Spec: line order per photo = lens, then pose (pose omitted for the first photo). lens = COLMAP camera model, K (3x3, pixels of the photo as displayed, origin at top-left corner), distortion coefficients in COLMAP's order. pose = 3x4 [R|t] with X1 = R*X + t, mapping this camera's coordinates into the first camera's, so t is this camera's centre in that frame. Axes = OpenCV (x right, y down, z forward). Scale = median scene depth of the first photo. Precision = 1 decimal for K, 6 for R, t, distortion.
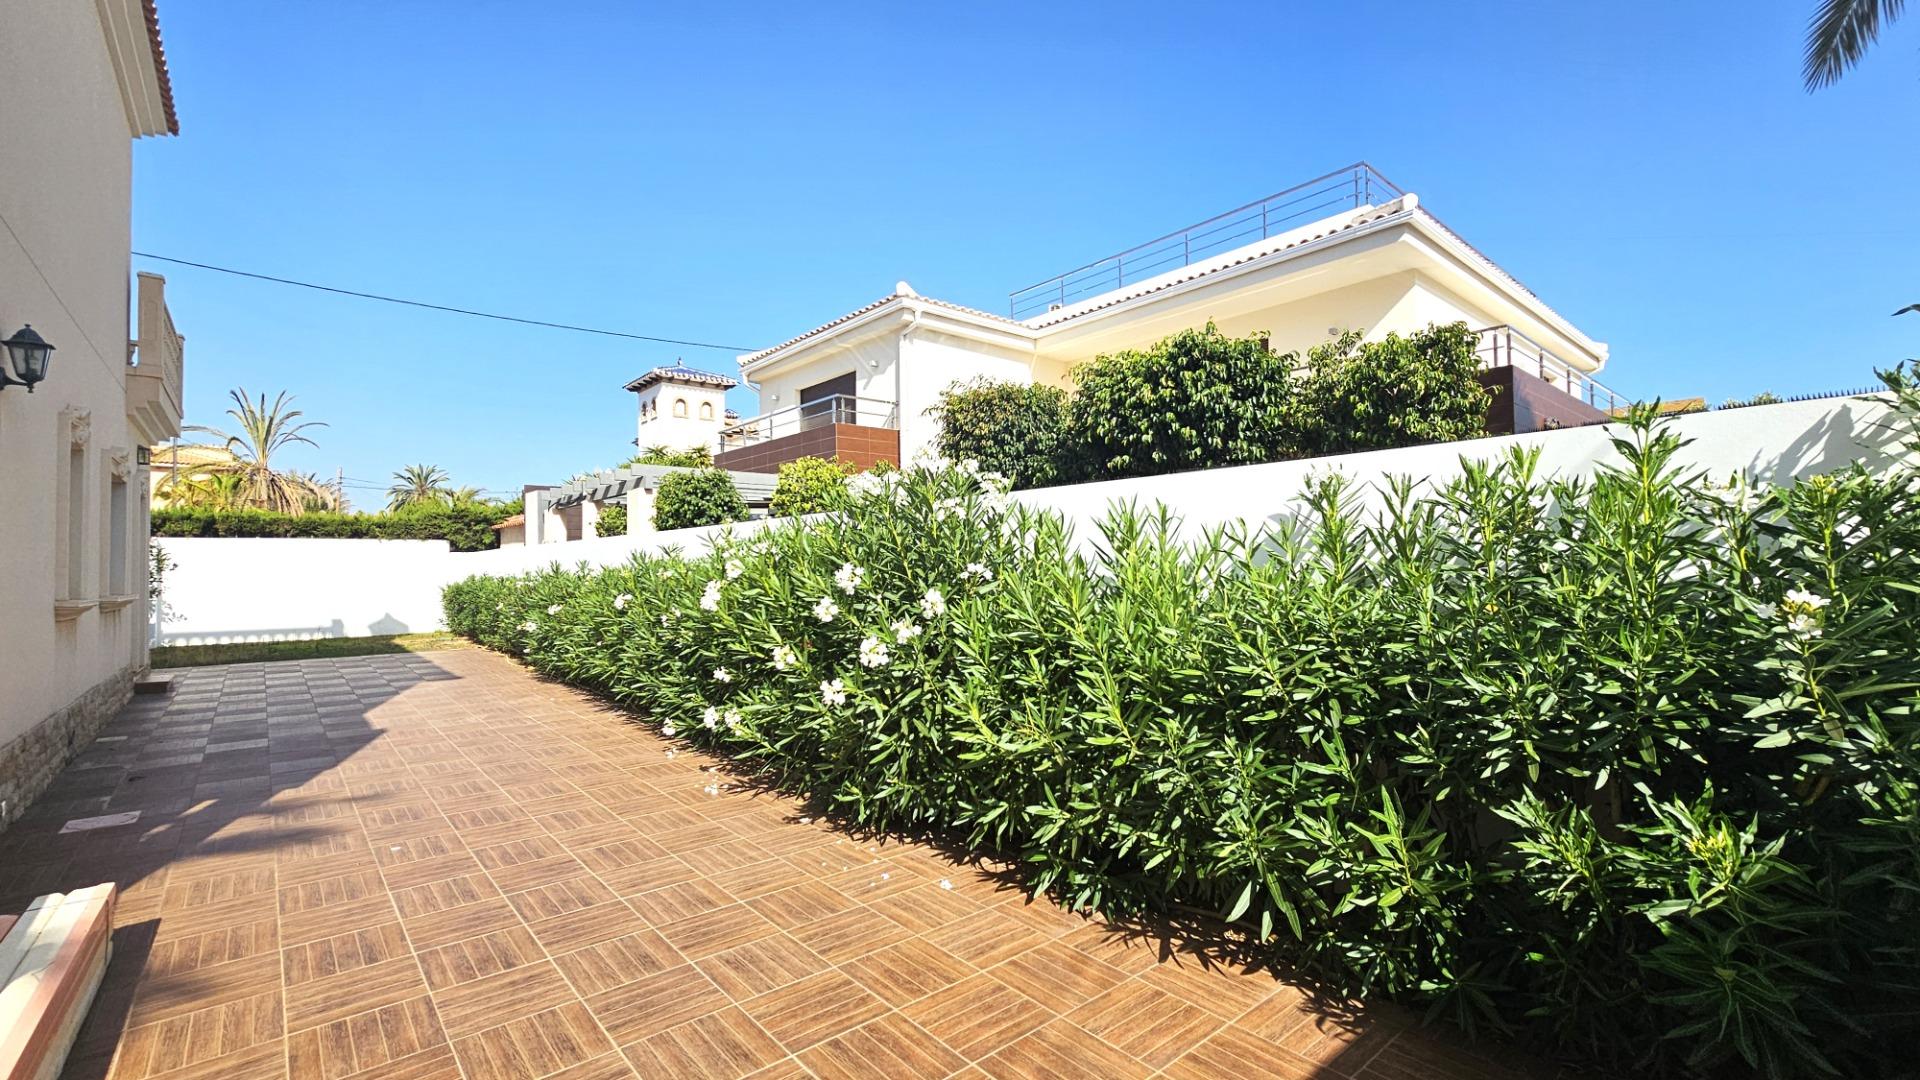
lens RADIAL K [[819.9, 0, 973.4], [0, 819.9, 554.0], [0, 0, 1]] dist [-0.004918, 0.002537]
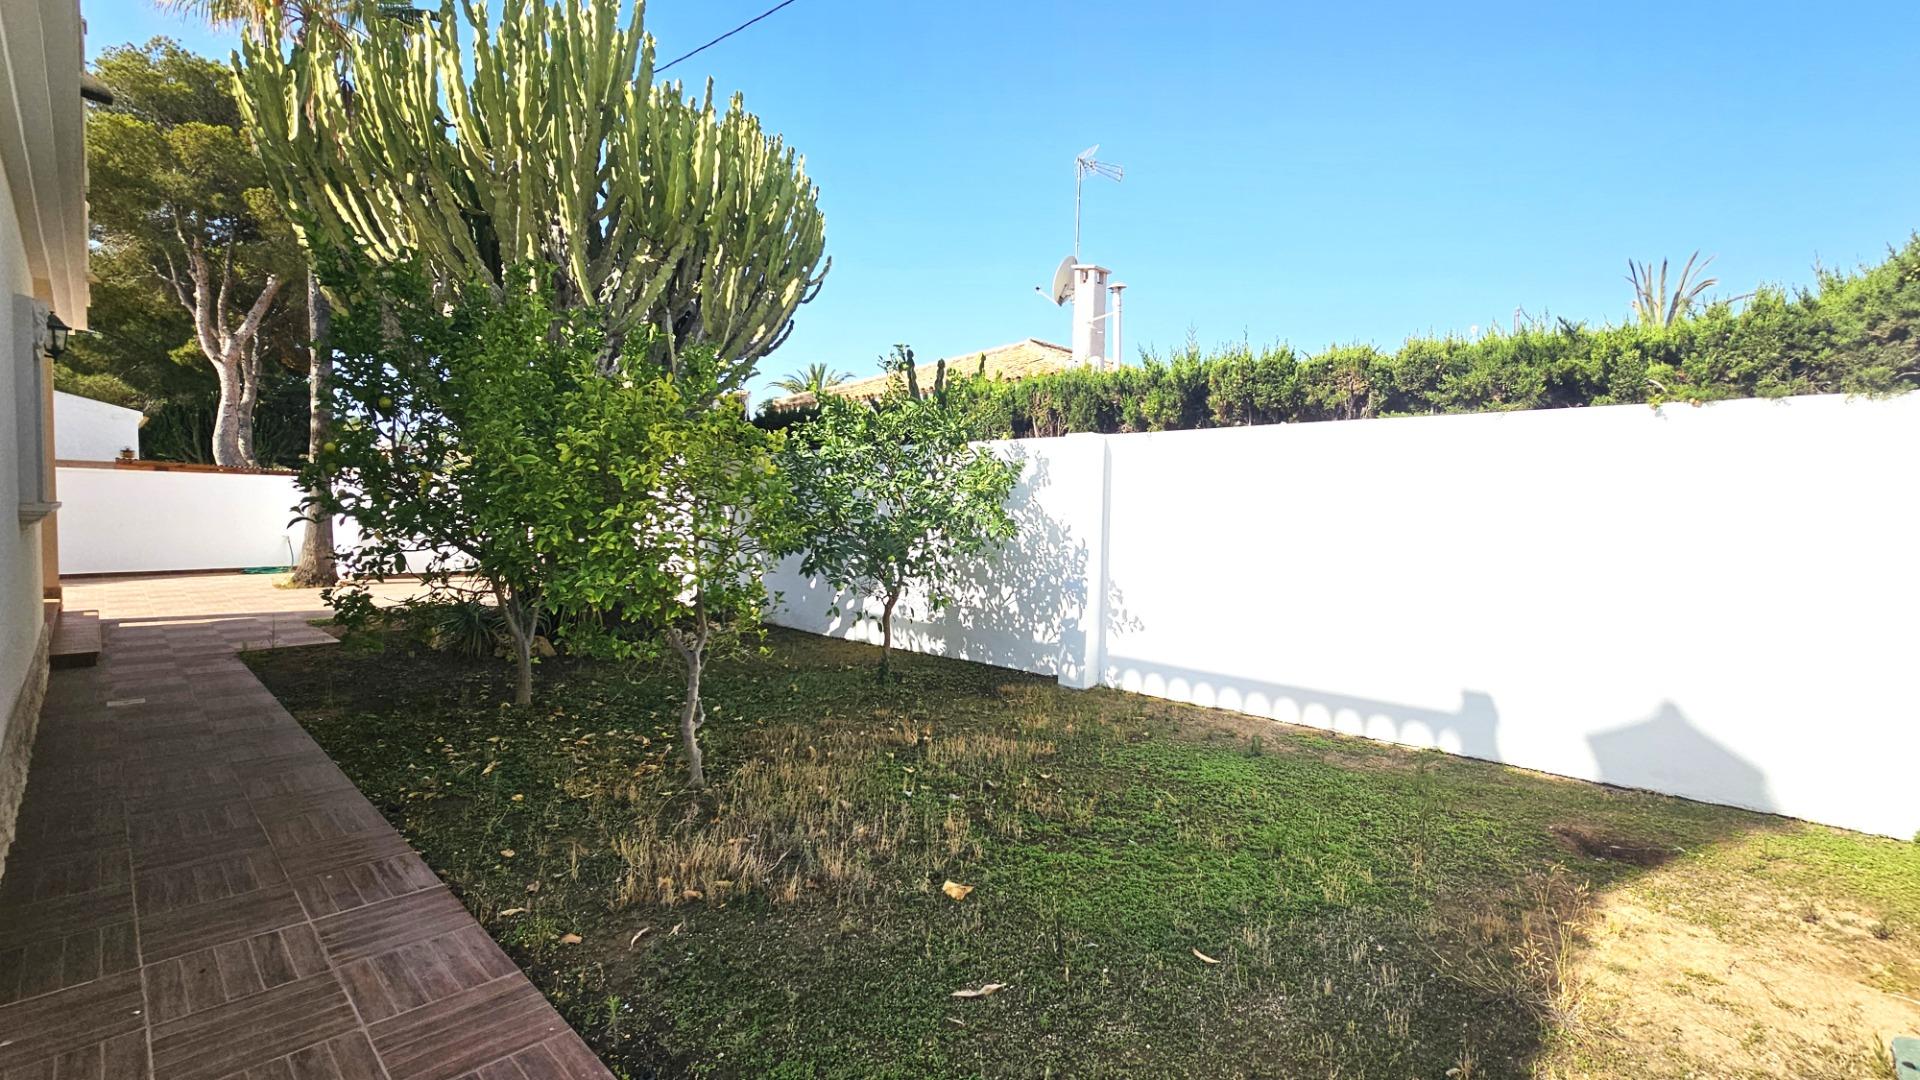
lens RADIAL K [[819.9, 0, 958.3], [0, 819.9, 557.7], [0, 0, 1]] dist [-0.004918, 0.002537]
pose [[0.080930, 0.064711, -0.994617, -0.507870], [-0.019319, 0.997805, 0.063347, 0.017518], [0.996533, 0.014088, 0.082003, 0.791894]]
